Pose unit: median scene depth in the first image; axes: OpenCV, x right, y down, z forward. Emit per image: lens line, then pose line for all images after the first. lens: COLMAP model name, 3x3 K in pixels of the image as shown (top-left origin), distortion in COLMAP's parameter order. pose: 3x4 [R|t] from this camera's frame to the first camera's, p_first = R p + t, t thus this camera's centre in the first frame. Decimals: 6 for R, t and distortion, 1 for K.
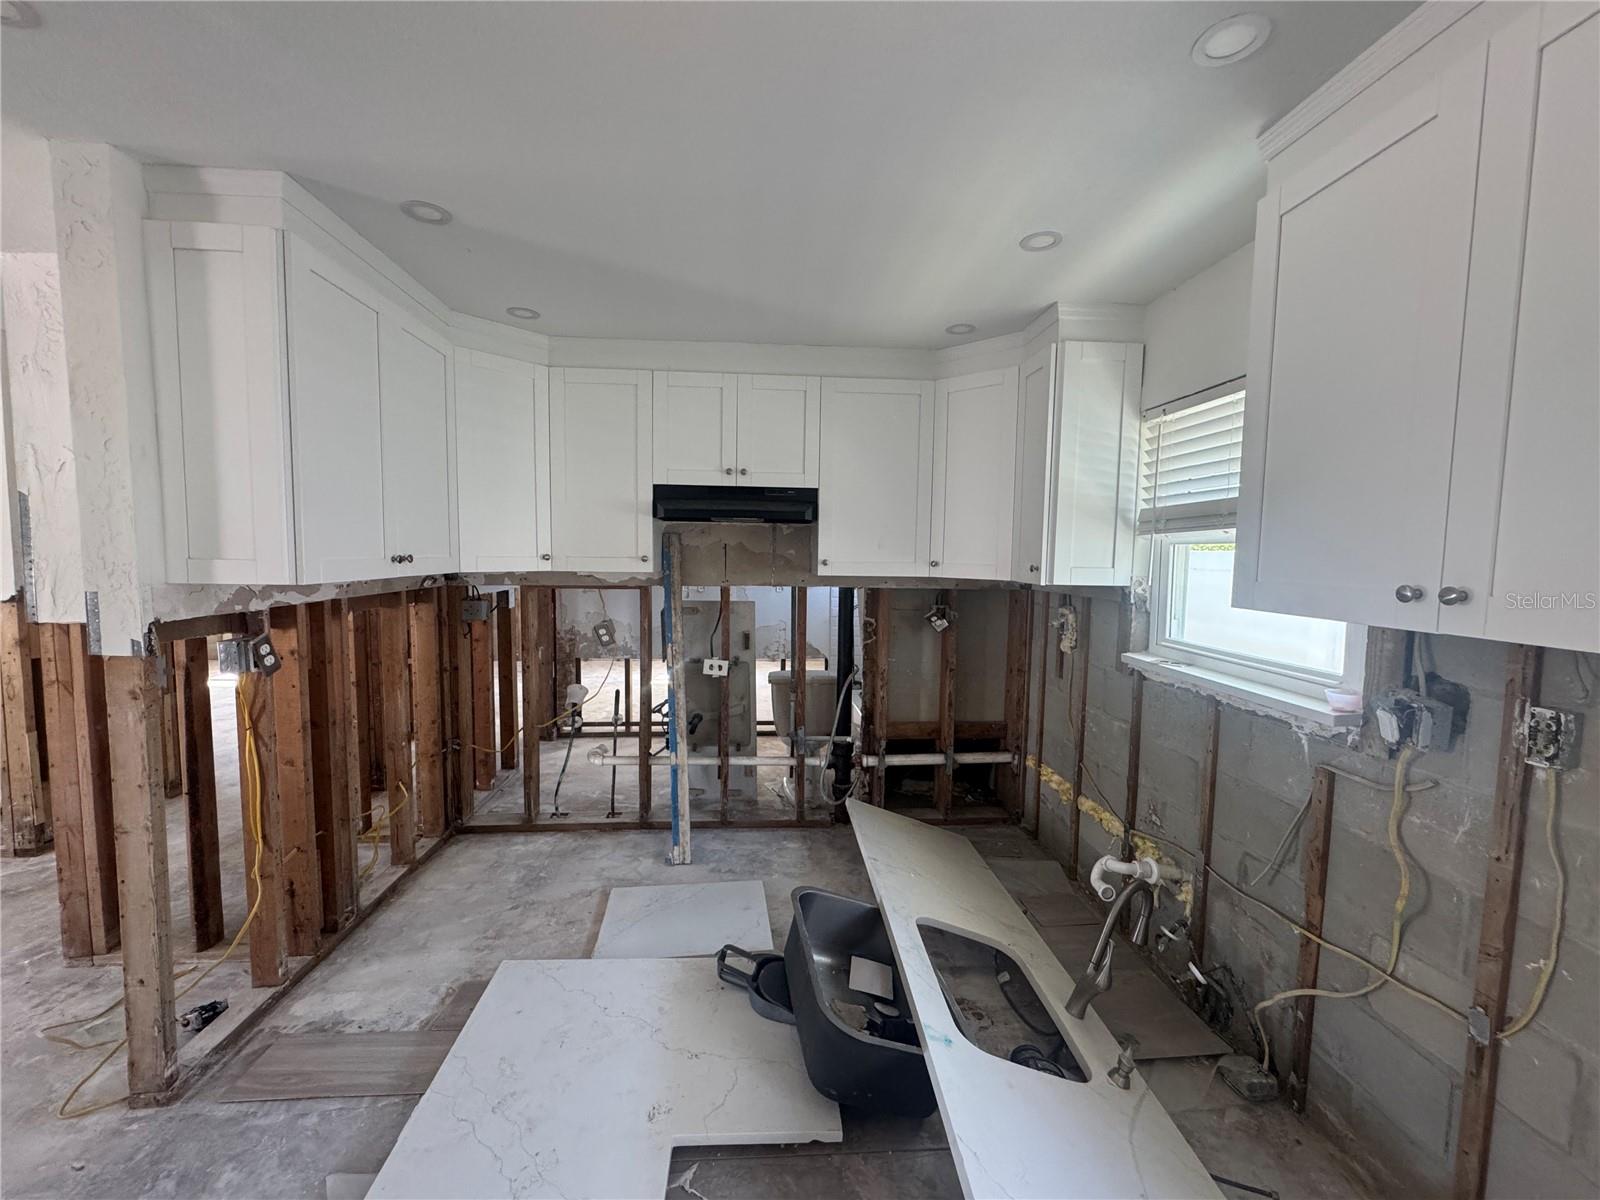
lens RADIAL K [[637.5, 0, 796.8], [0, 637.5, 598.4], [0, 0, 1]] dist [-0.000471, -0.000039]
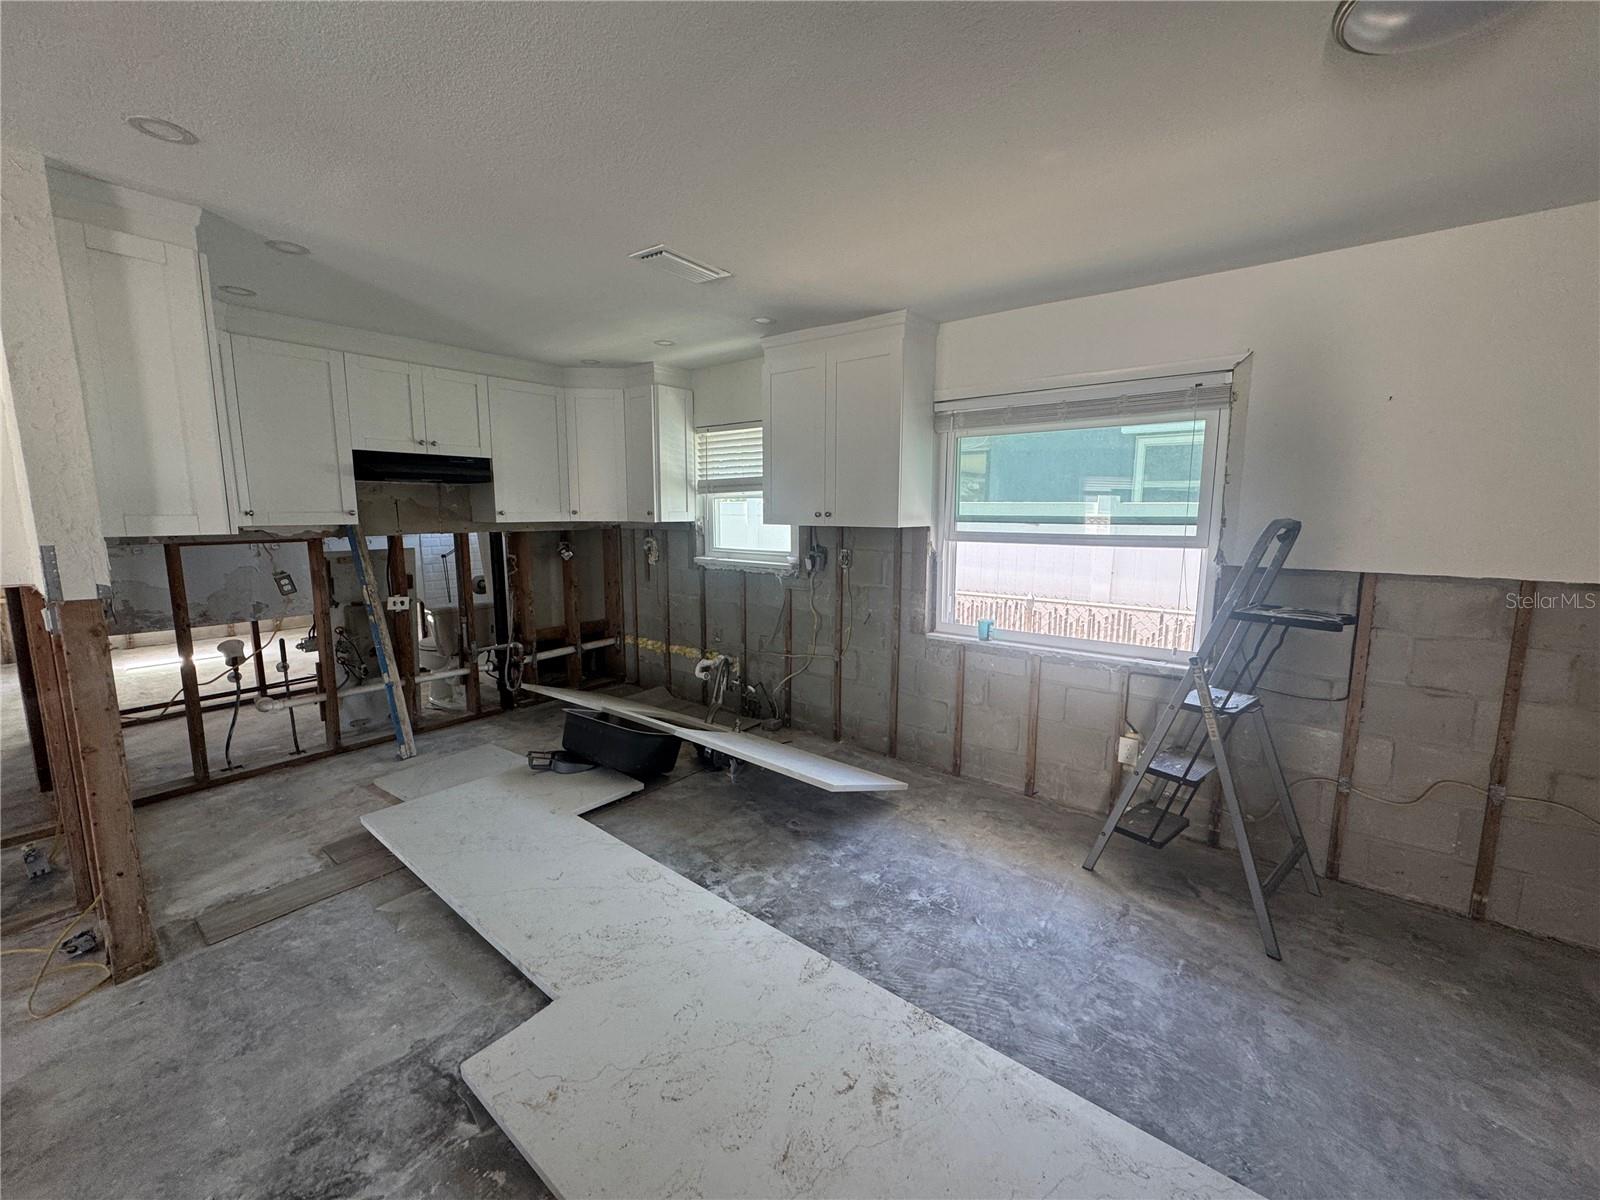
lens RADIAL K [[637.5, 0, 796.8], [0, 637.5, 599.6], [0, 0, 1]] dist [-0.000471, -0.000039]
pose [[0.674027, -0.120034, 0.728889, -0.662831], [0.065074, 0.992522, 0.103272, 0.034838], [-0.735835, -0.022176, 0.676798, -0.489695]]
